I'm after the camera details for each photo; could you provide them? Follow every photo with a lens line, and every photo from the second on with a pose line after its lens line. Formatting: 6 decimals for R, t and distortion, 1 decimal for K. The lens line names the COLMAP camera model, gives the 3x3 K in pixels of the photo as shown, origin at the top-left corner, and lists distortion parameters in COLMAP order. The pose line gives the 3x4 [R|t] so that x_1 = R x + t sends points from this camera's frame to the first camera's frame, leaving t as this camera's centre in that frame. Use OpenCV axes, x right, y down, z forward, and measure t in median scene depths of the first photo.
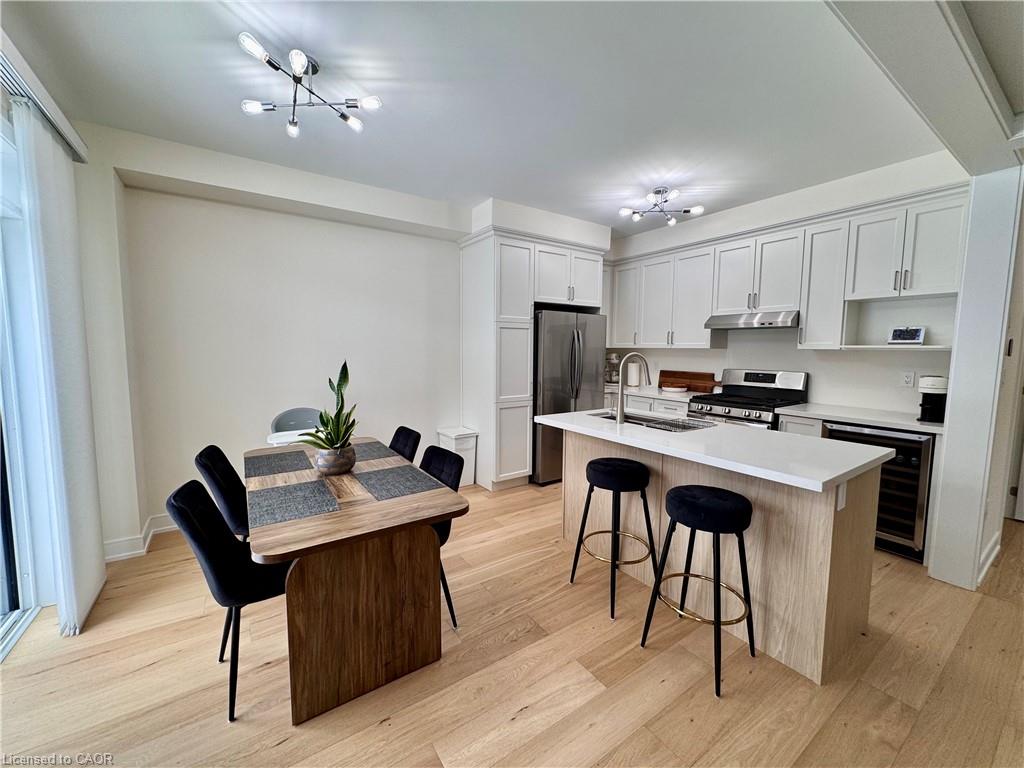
lens RADIAL K [[406.9, 0, 510.7], [0, 406.9, 382.5], [0, 0, 1]] dist [-0.001334, 0.000053]
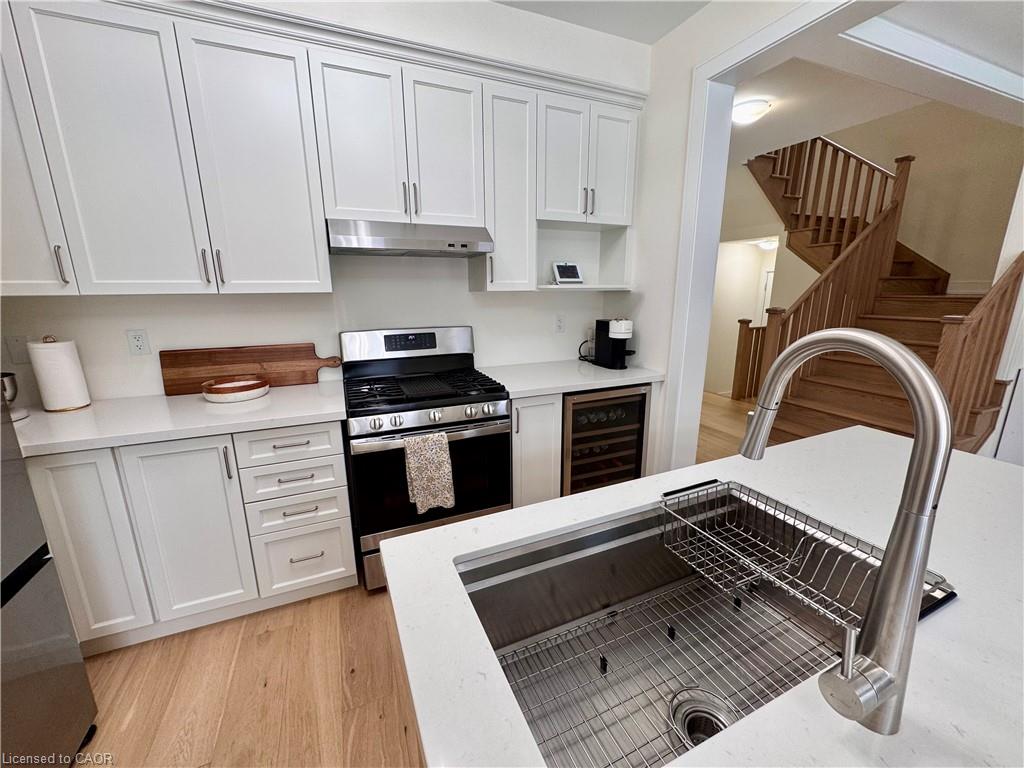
lens RADIAL K [[406.9, 0, 511.6], [0, 406.9, 383.1], [0, 0, 1]] dist [-0.001334, 0.000053]
pose [[0.186605, -0.232848, 0.954442, 0.071302], [0.092384, 0.971361, 0.218914, -0.079342], [-0.978082, 0.047325, 0.202772, 0.851774]]
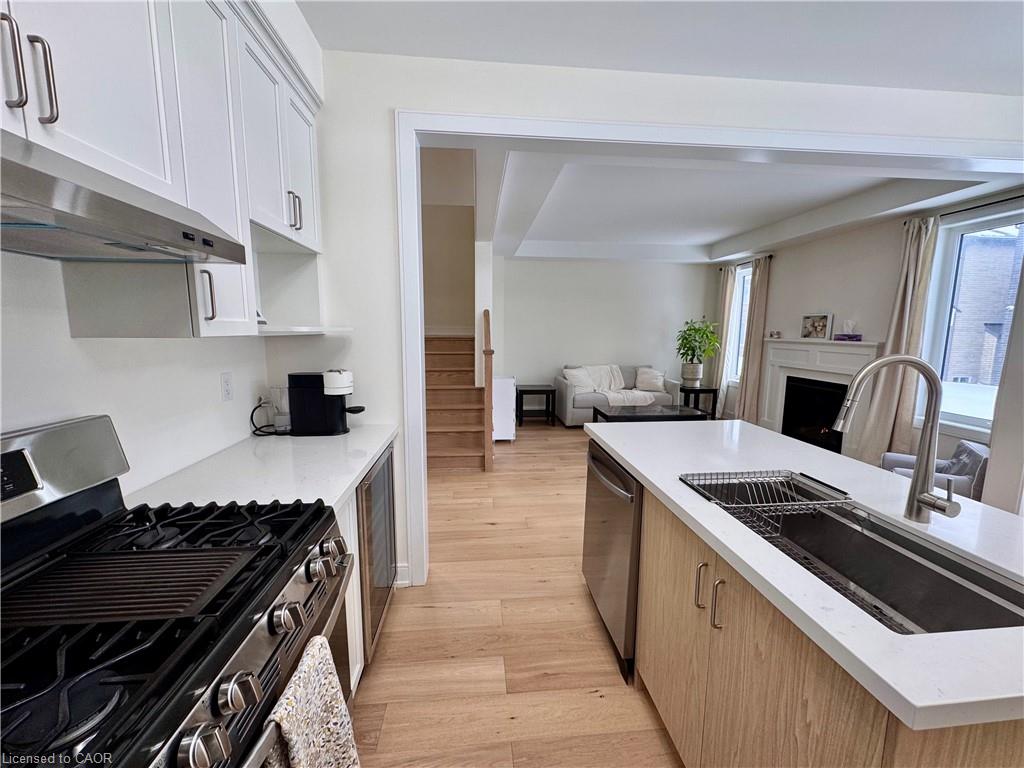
lens RADIAL K [[406.9, 0, 510.7], [0, 406.9, 383.0], [0, 0, 1]] dist [-0.001334, 0.000053]
pose [[-0.873839, -0.078916, 0.479768, 0.342327], [0.026954, 0.977361, 0.209857, -0.109239], [-0.485467, 0.196313, -0.851929, 1.177555]]
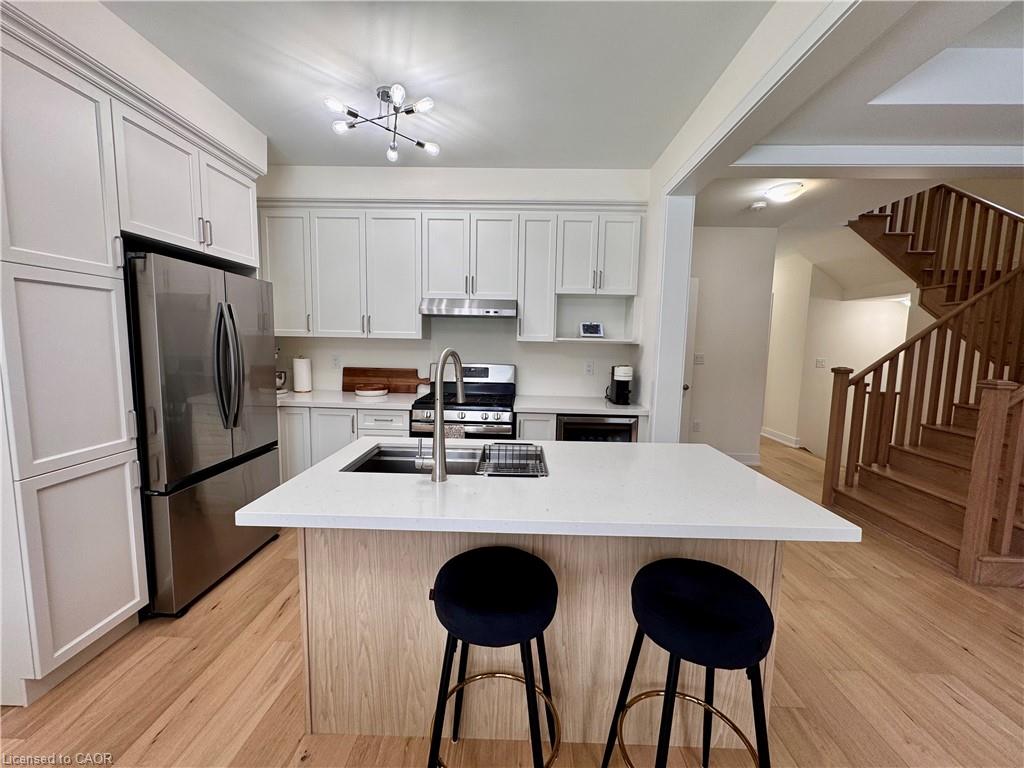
lens RADIAL K [[406.9, 0, 512.0], [0, 406.9, 382.7], [0, 0, 1]] dist [-0.001334, 0.000053]
pose [[0.582515, -0.078422, 0.809028, -0.077816], [0.053998, 0.996870, 0.057750, -0.041275], [-0.811024, 0.010046, 0.584926, 0.462062]]
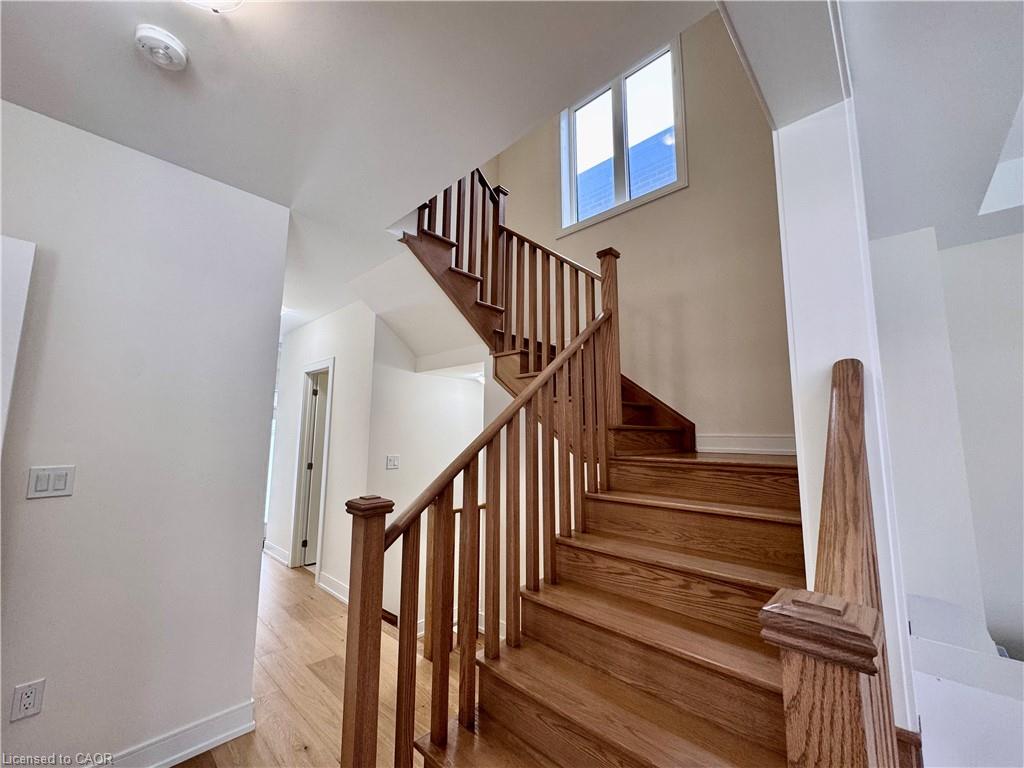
lens RADIAL K [[406.9, 0, 510.1], [0, 406.9, 386.4], [0, 0, 1]] dist [-0.001334, 0.000053]
pose [[-0.213036, 0.107963, 0.971061, 0.836868], [0.075810, 0.992706, -0.093738, -0.034217], [-0.974099, 0.053647, -0.219667, 0.334245]]
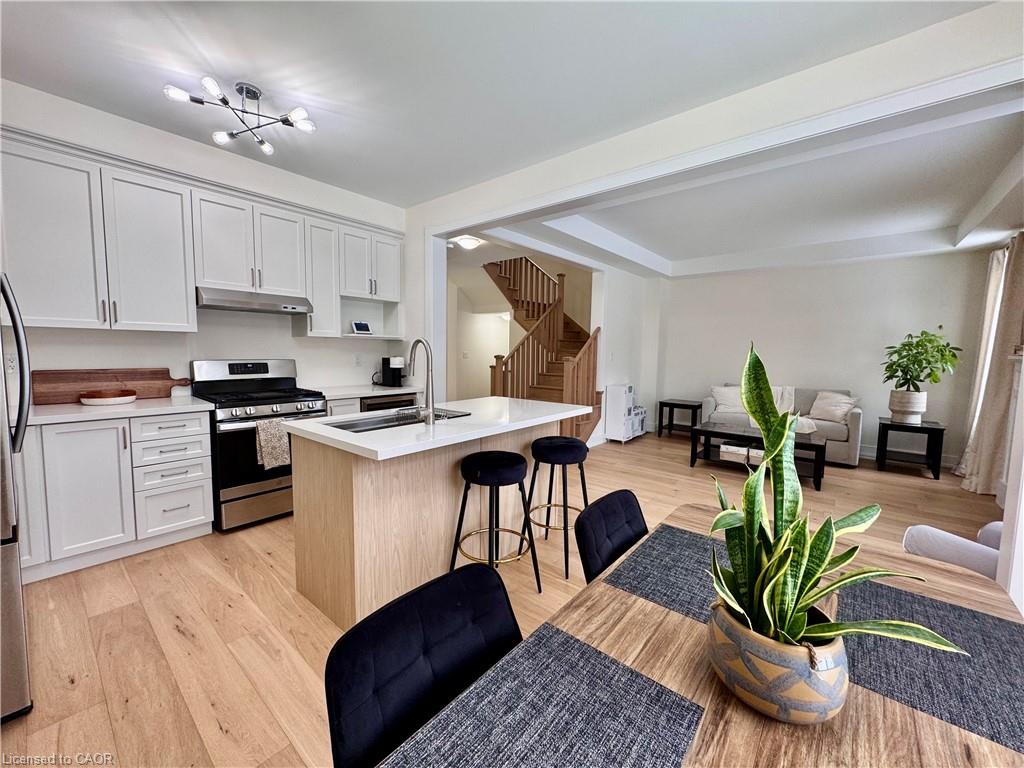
lens RADIAL K [[406.9, 0, 512.2], [0, 406.9, 382.4], [0, 0, 1]] dist [-0.001334, 0.000053]
pose [[-0.274652, -0.089094, 0.957407, -0.421345], [0.064765, 0.991723, 0.110867, -0.048038], [-0.959360, 0.092456, -0.266608, 0.803036]]
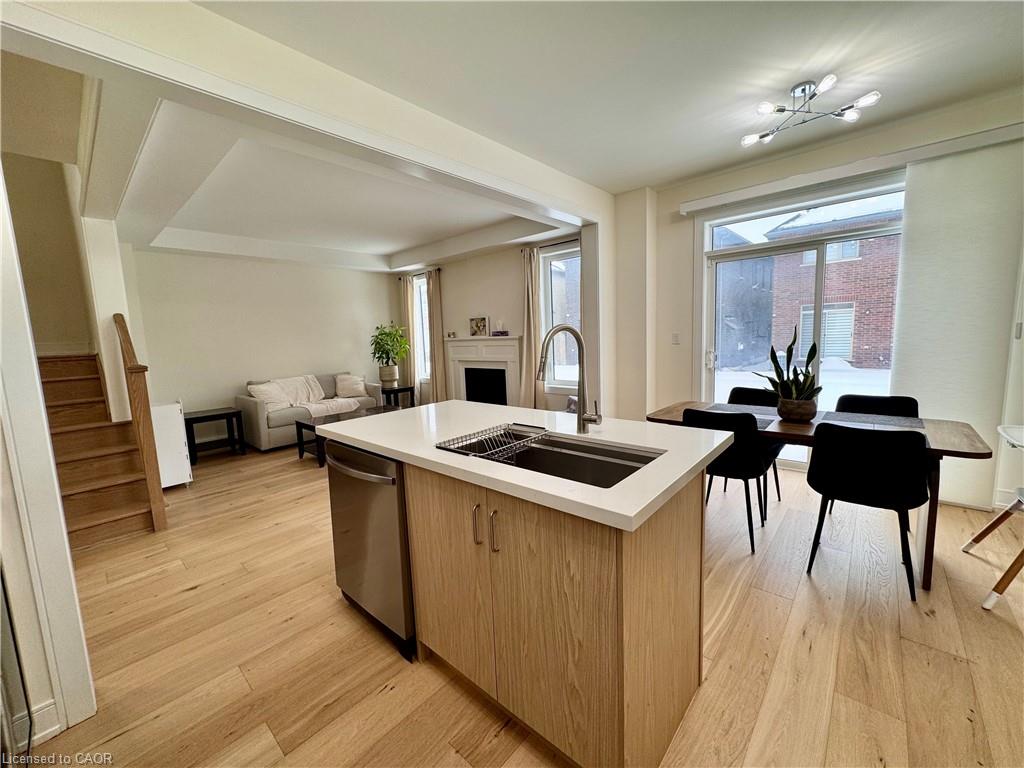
lens RADIAL K [[406.9, 0, 511.3], [0, 406.9, 383.6], [0, 0, 1]] dist [-0.001334, 0.000053]
pose [[-0.970364, 0.059048, -0.234324, 0.404526], [0.011726, 0.980049, 0.198409, -0.083271], [0.241365, 0.189781, -0.951696, 1.204871]]
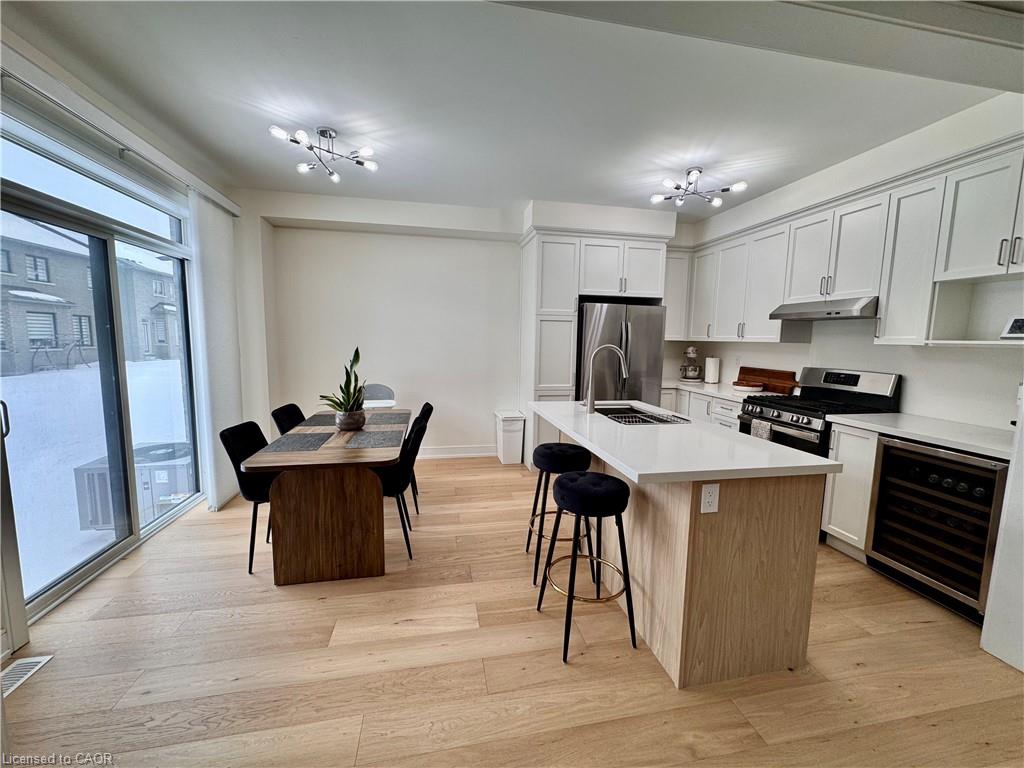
lens RADIAL K [[406.9, 0, 510.5], [0, 406.9, 382.3], [0, 0, 1]] dist [-0.001334, 0.000053]
pose [[0.919939, 0.051007, -0.388728, 0.364937], [-0.043581, 0.998660, 0.027904, 0.001785], [0.389631, -0.008729, 0.920930, -0.022763]]
